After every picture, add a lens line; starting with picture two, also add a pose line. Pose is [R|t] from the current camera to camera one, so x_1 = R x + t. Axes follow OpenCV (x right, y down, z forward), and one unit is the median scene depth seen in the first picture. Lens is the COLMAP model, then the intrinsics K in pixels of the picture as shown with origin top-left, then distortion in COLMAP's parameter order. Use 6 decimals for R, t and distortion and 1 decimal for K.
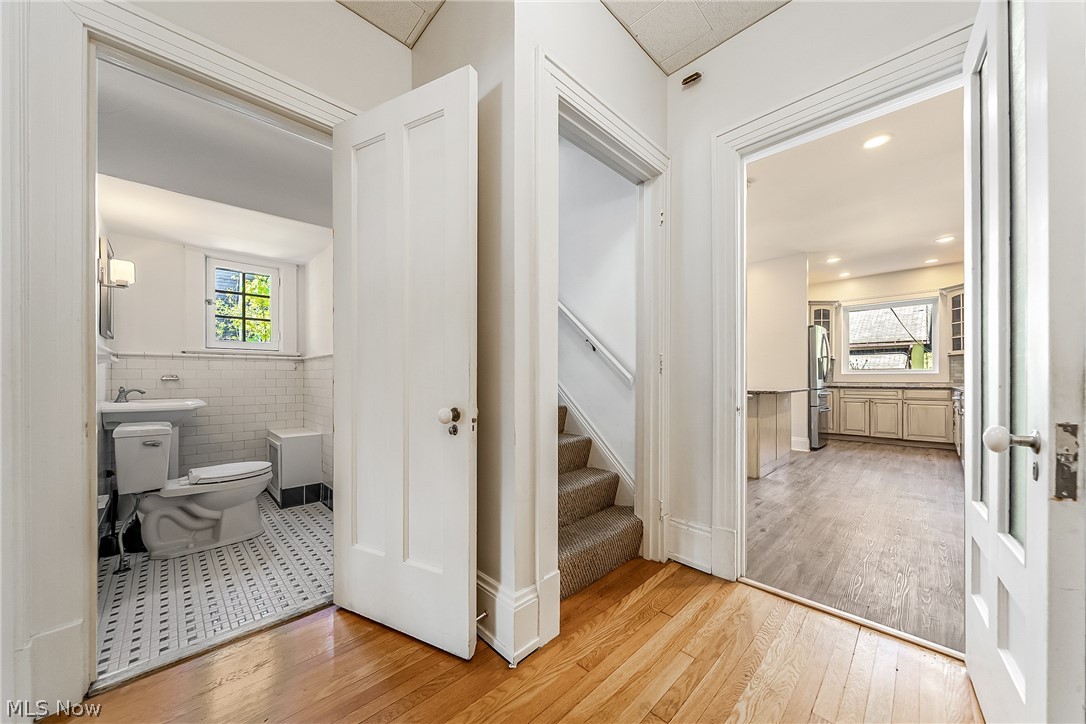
lens RADIAL K [[375.6, 0, 549.2], [0, 375.6, 376.7], [0, 0, 1]] dist [-0.001238, -0.000032]
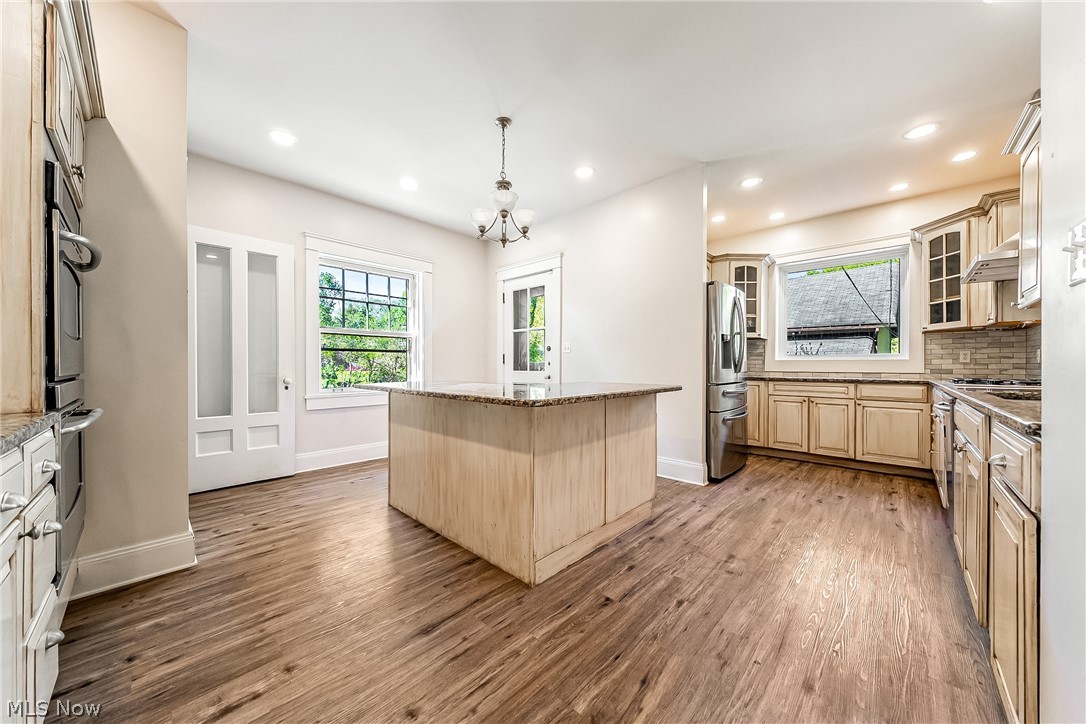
lens RADIAL K [[375.6, 0, 542.2], [0, 375.6, 365.1], [0, 0, 1]] dist [-0.001238, -0.000032]
pose [[0.999341, 0.000785, 0.036280, 0.356015], [-0.001088, 0.999965, 0.008325, -0.003435], [-0.036272, -0.008359, 0.999307, 0.349520]]
